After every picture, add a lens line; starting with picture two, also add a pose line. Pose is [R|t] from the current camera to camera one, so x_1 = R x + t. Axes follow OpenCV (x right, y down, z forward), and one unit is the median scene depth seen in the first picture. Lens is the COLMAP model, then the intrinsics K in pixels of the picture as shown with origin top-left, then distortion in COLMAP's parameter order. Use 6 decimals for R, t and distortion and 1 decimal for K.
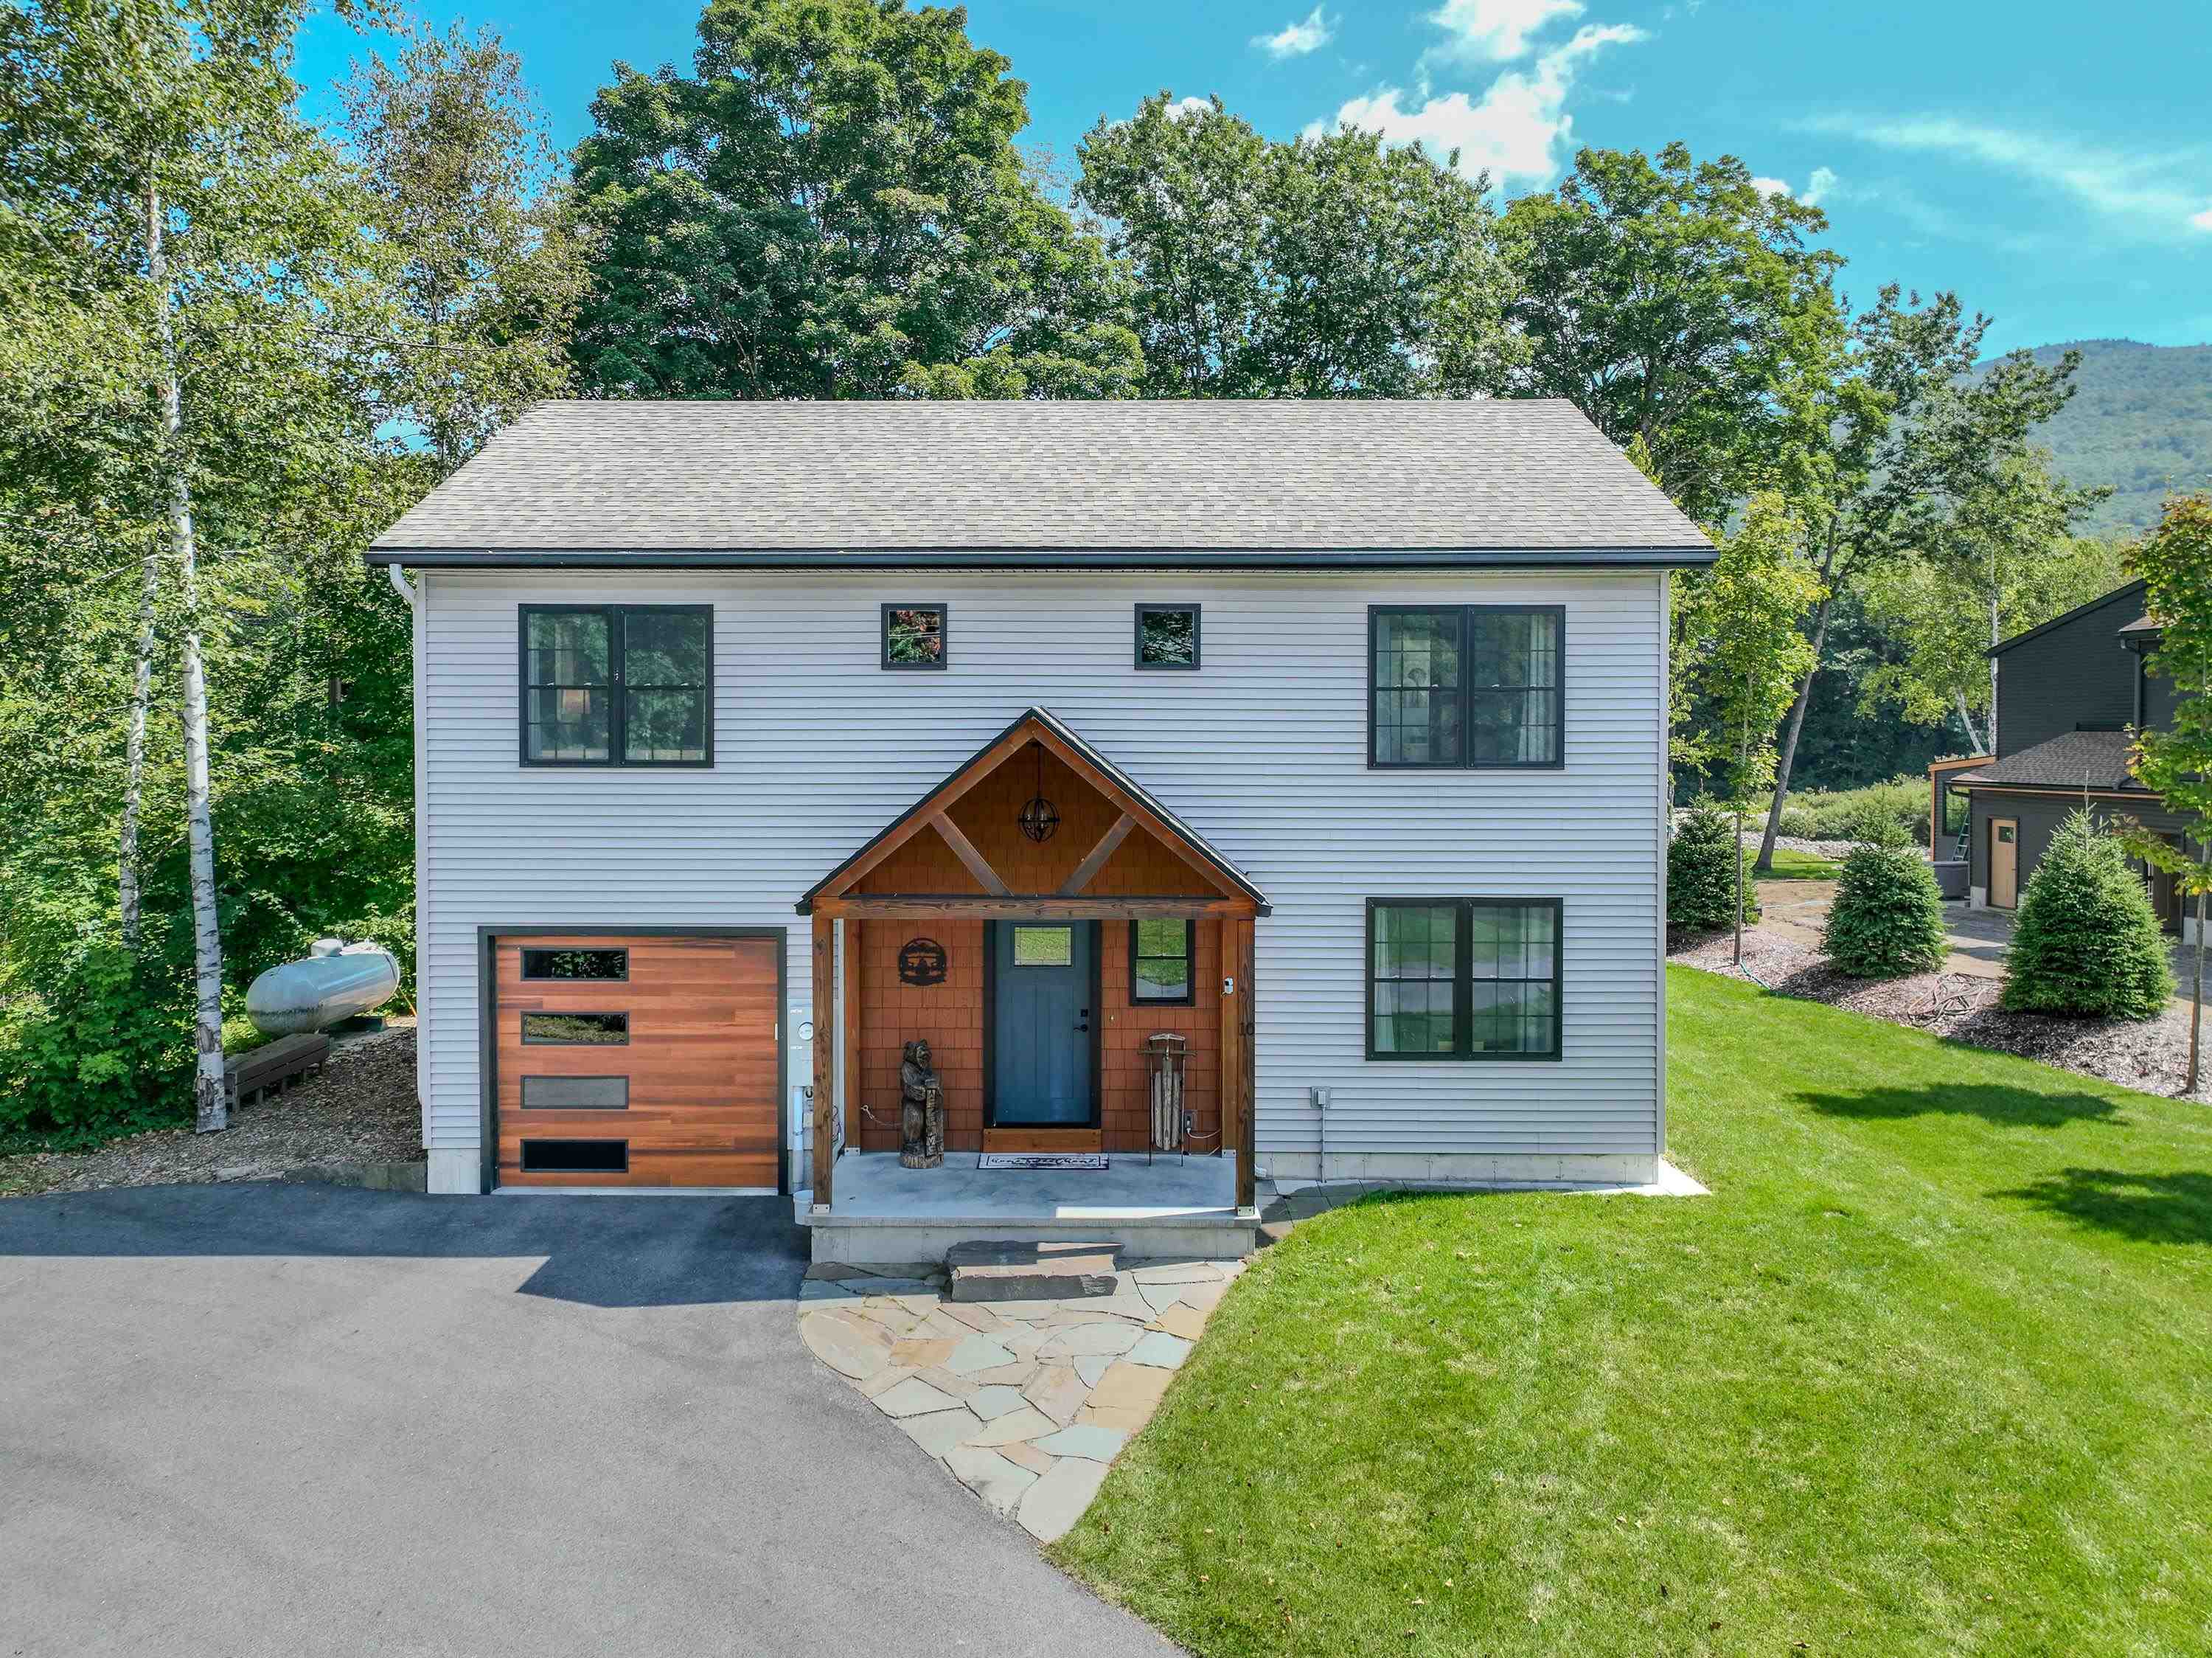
lens RADIAL K [[1552.3, 0, 1096.6], [0, 1552.3, 820.1], [0, 0, 1]] dist [-0.001013, 0.012346]
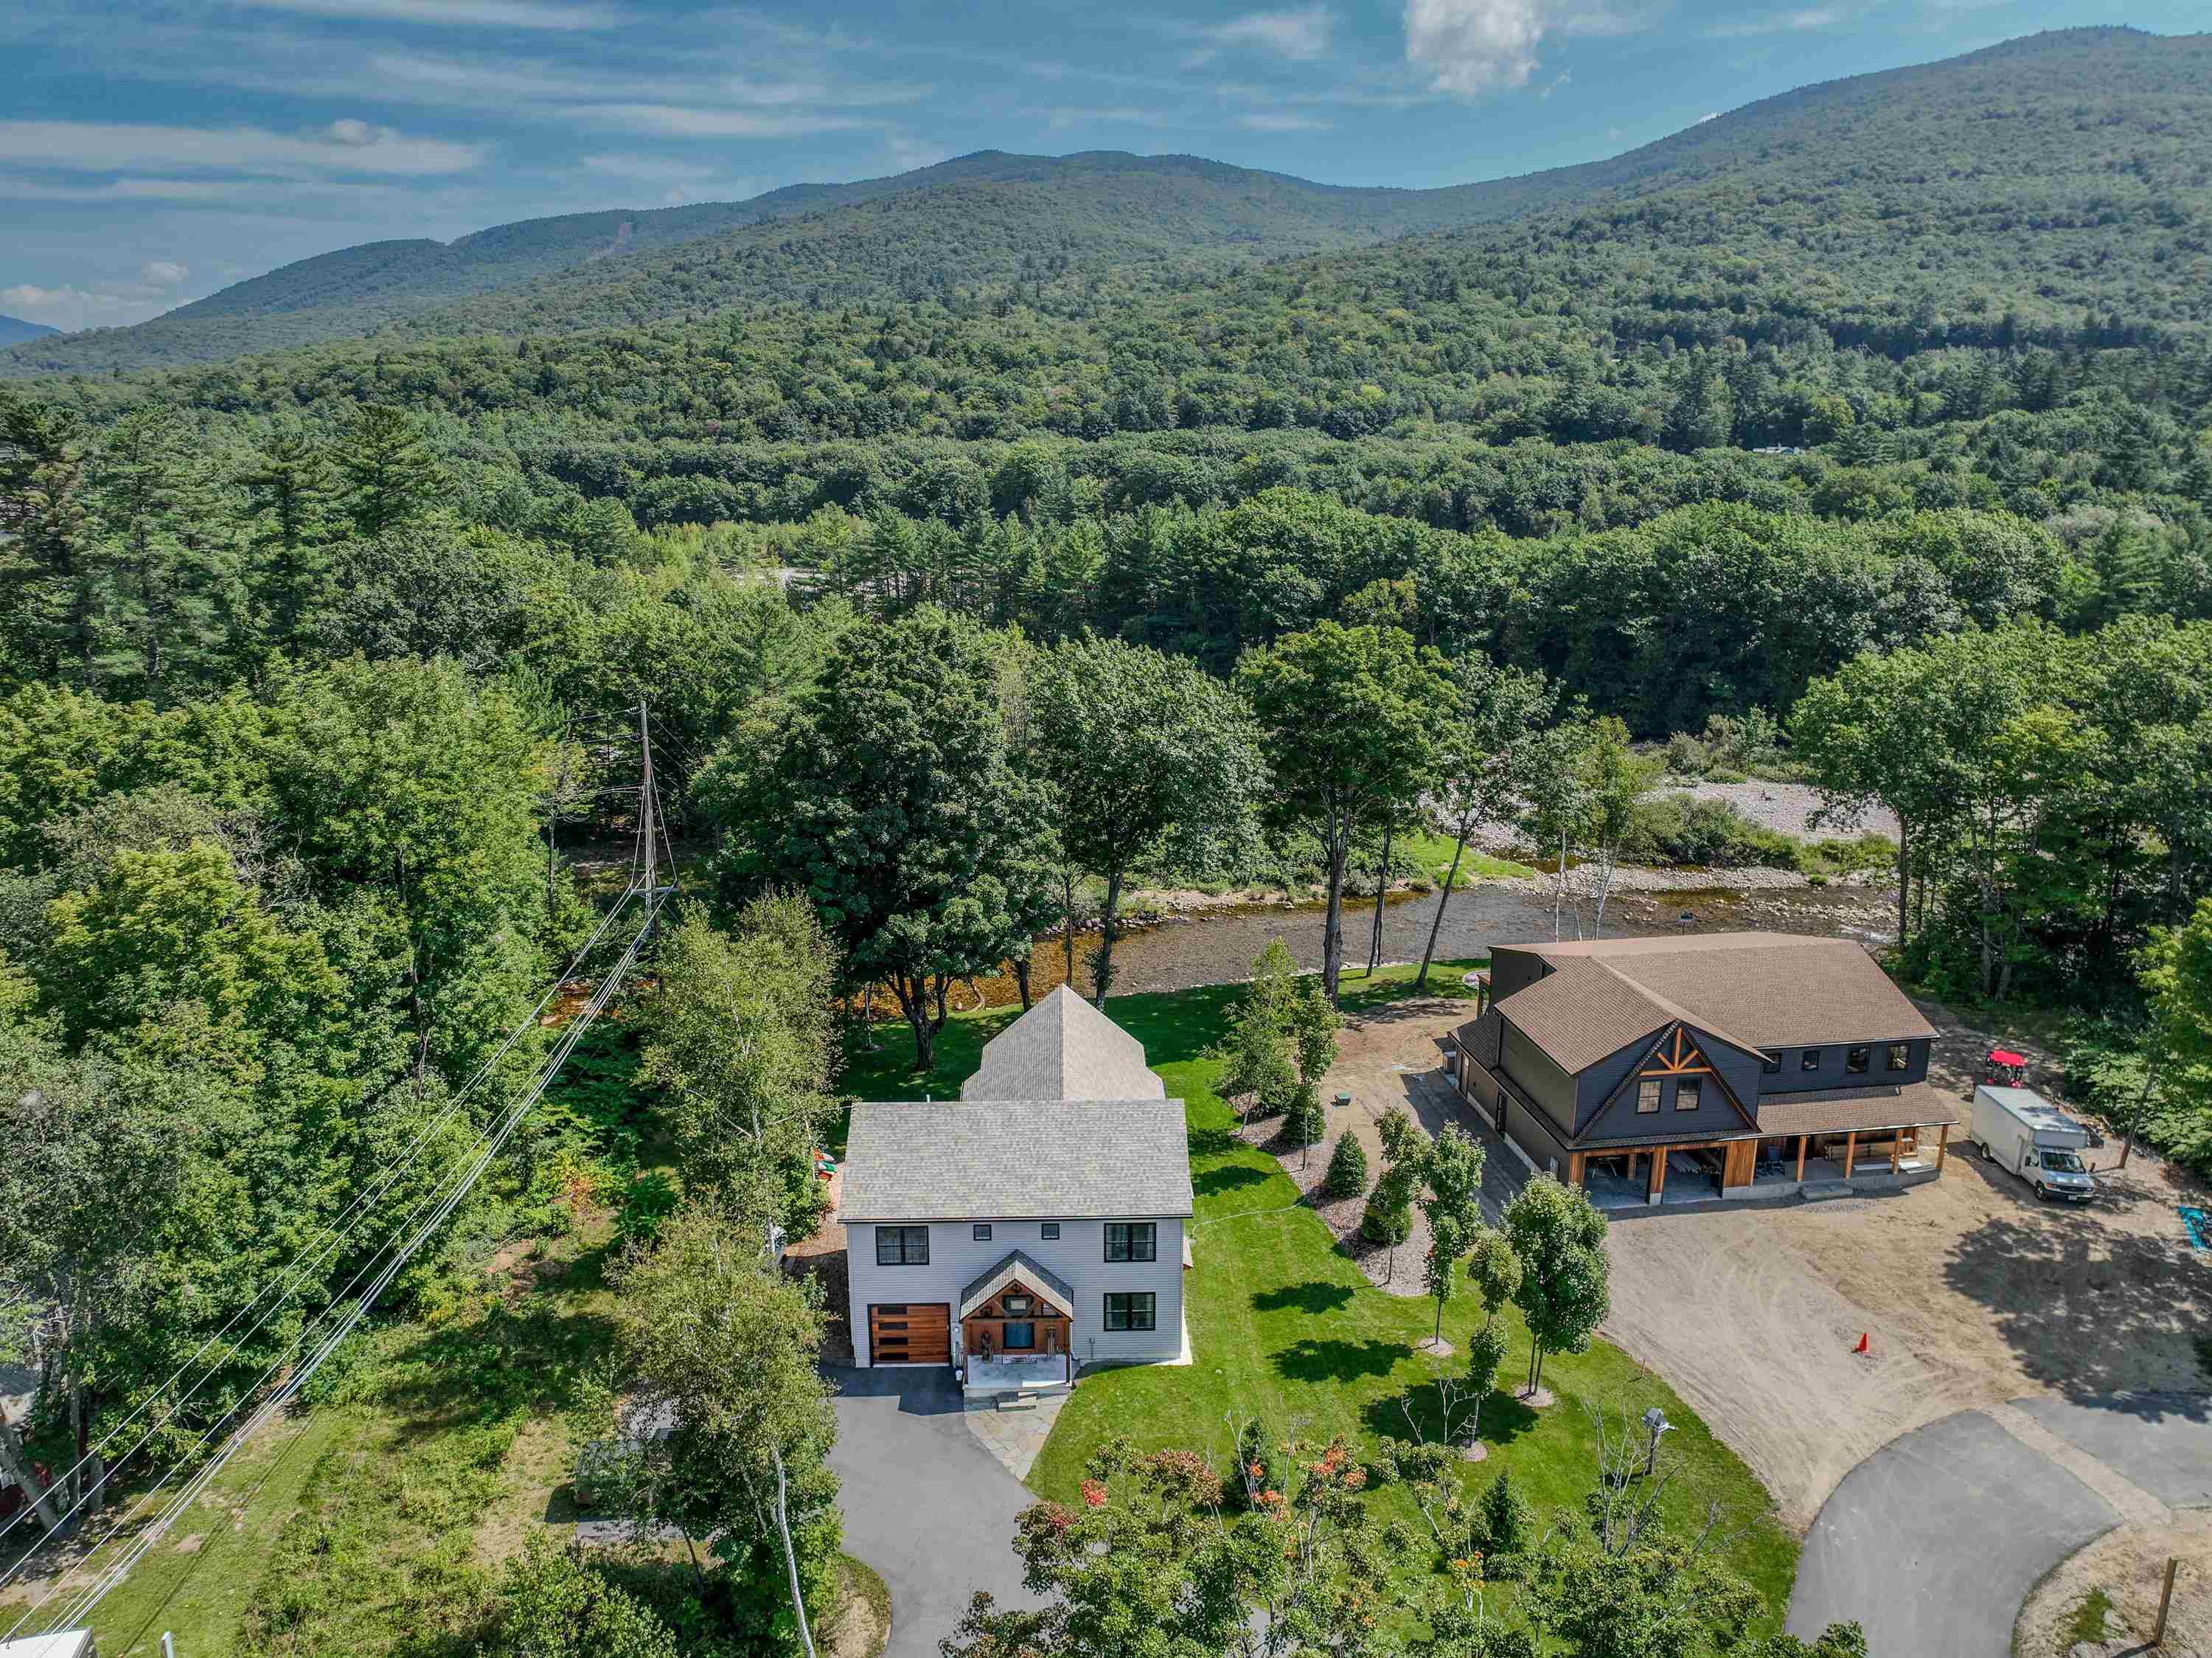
lens RADIAL K [[1552.3, 0, 1096.6], [0, 1552.3, 820.1], [0, 0, 1]] dist [-0.001013, 0.012346]
pose [[0.999834, -0.011966, 0.013710, 0.118619], [0.008840, 0.977918, 0.208800, -1.858478], [-0.015905, -0.208644, 0.977862, -2.440277]]
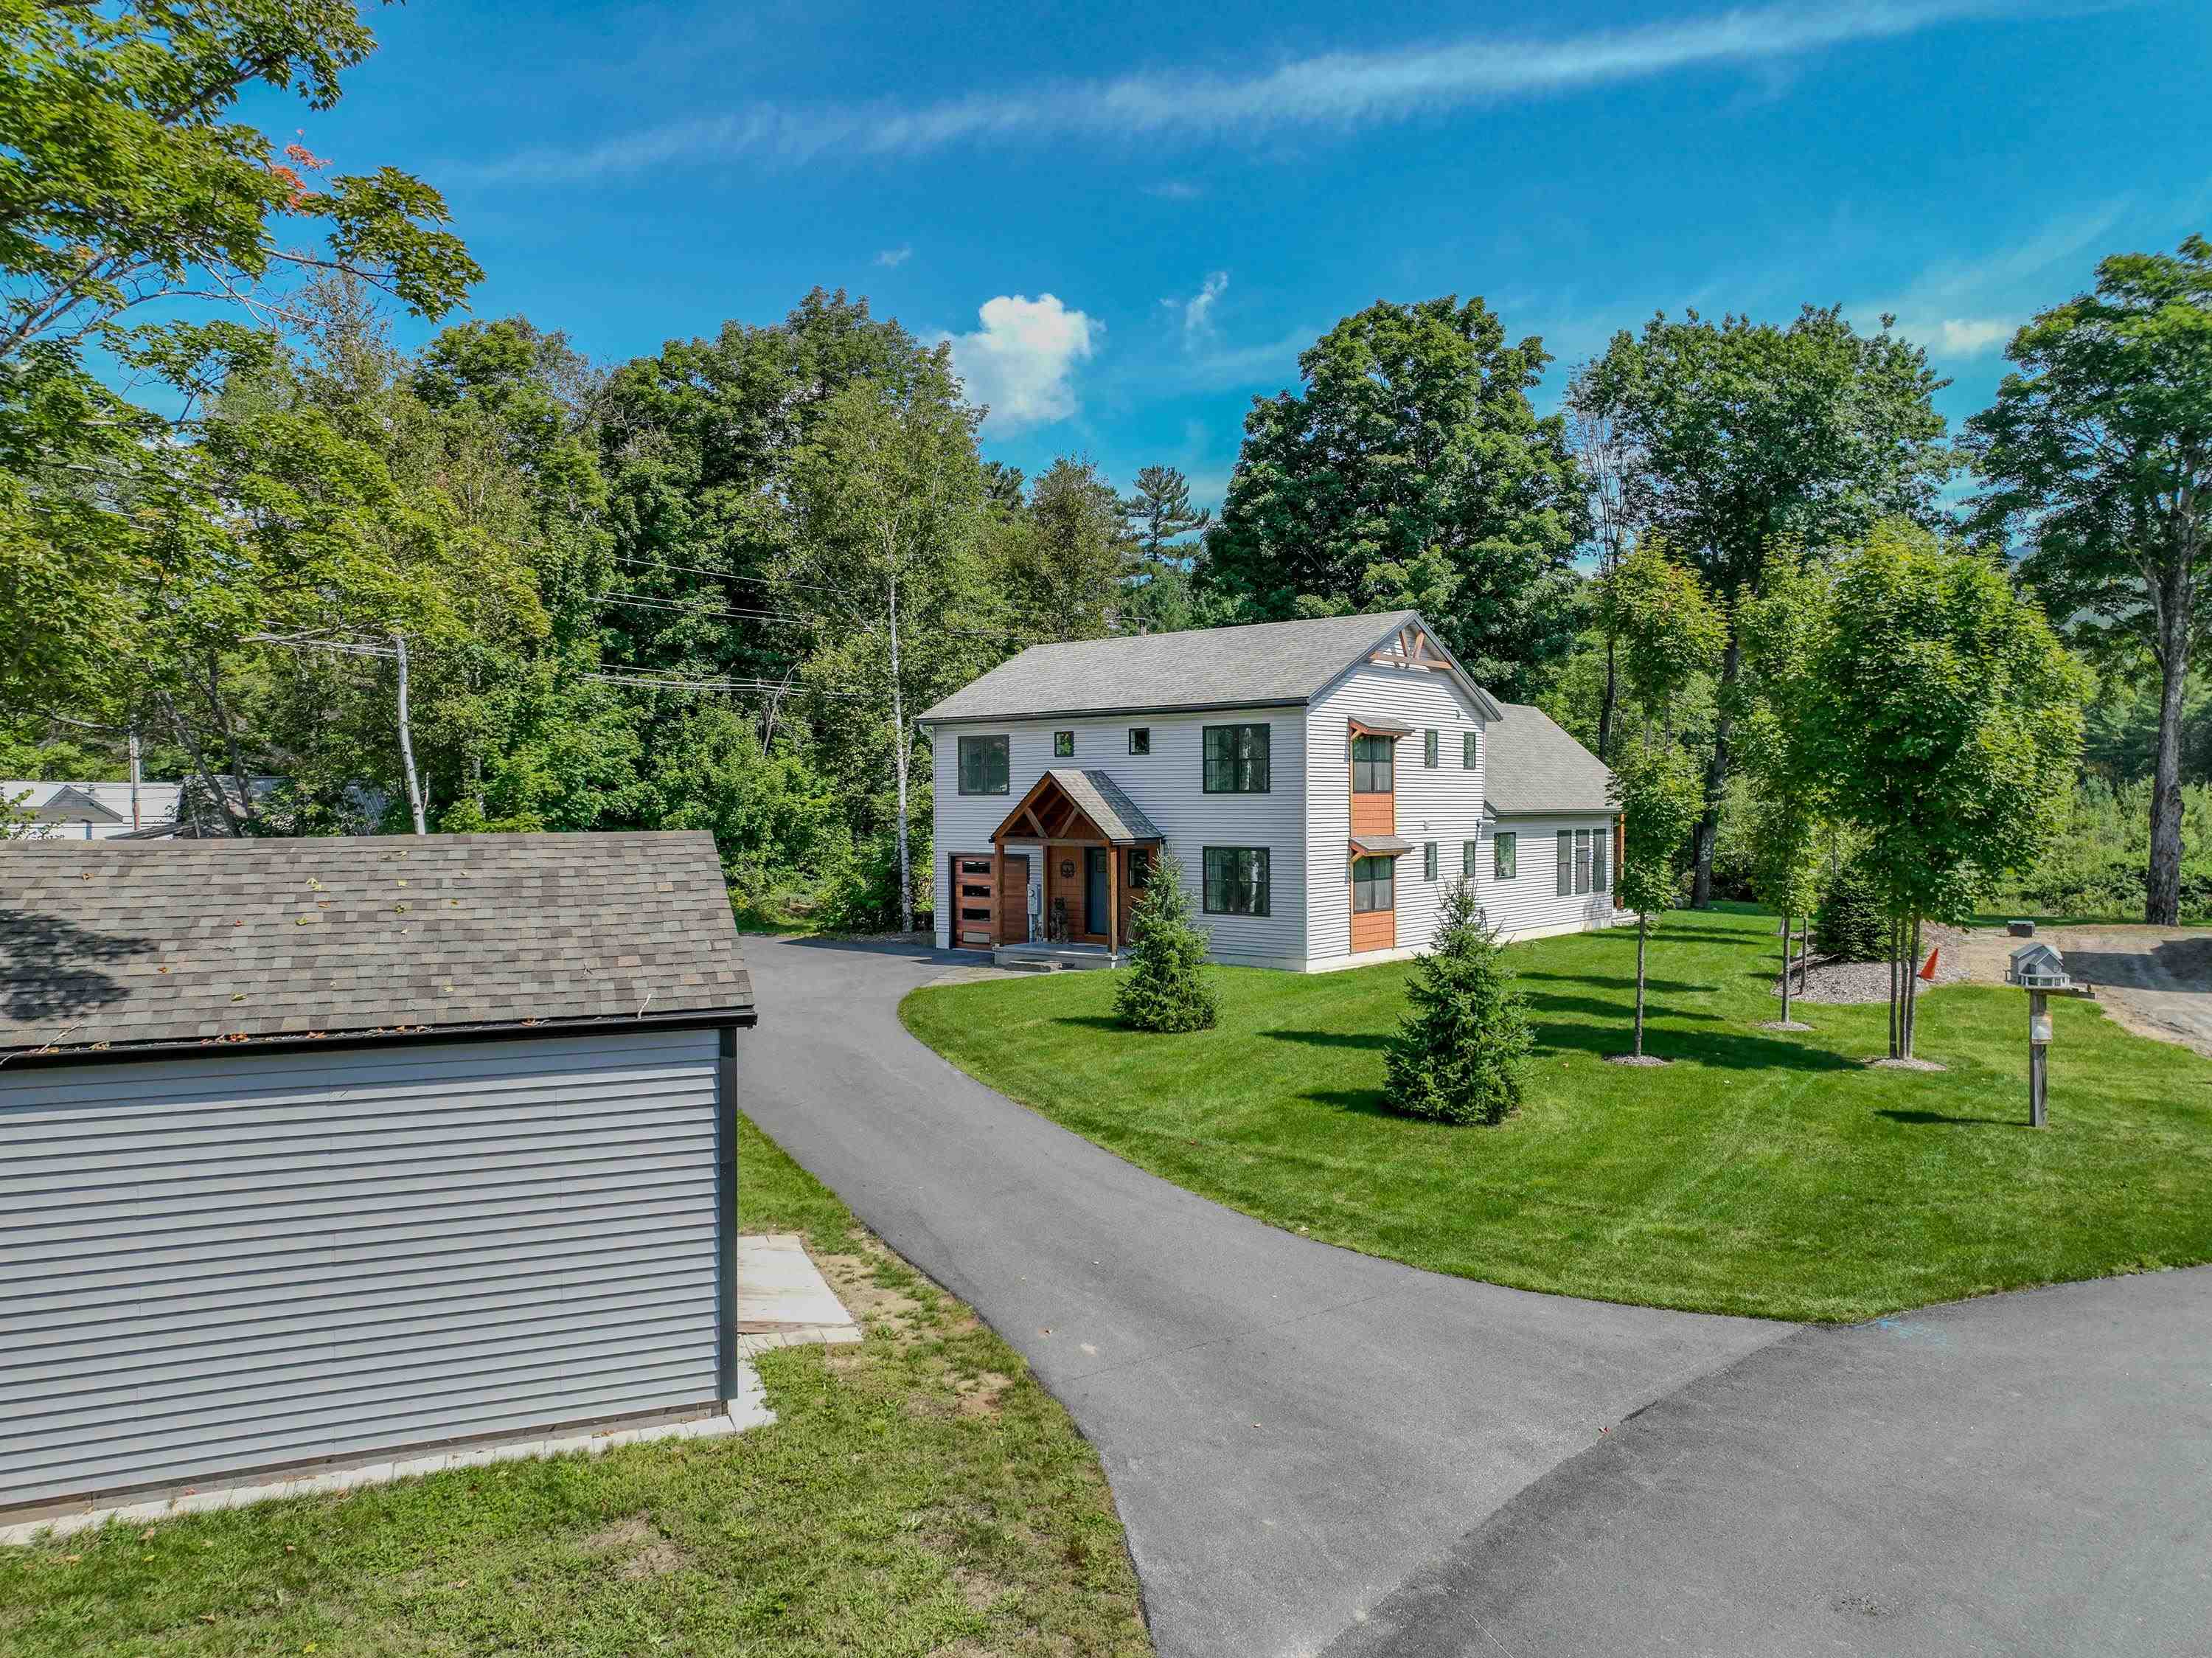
lens RADIAL K [[1552.3, 0, 1096.6], [0, 1552.3, 820.1], [0, 0, 1]] dist [-0.001013, 0.012346]
pose [[0.748184, -0.000171, -0.663491, 1.657917], [-0.027876, 0.999109, -0.031691, 0.090856], [0.662906, 0.042206, 0.747512, -0.919413]]
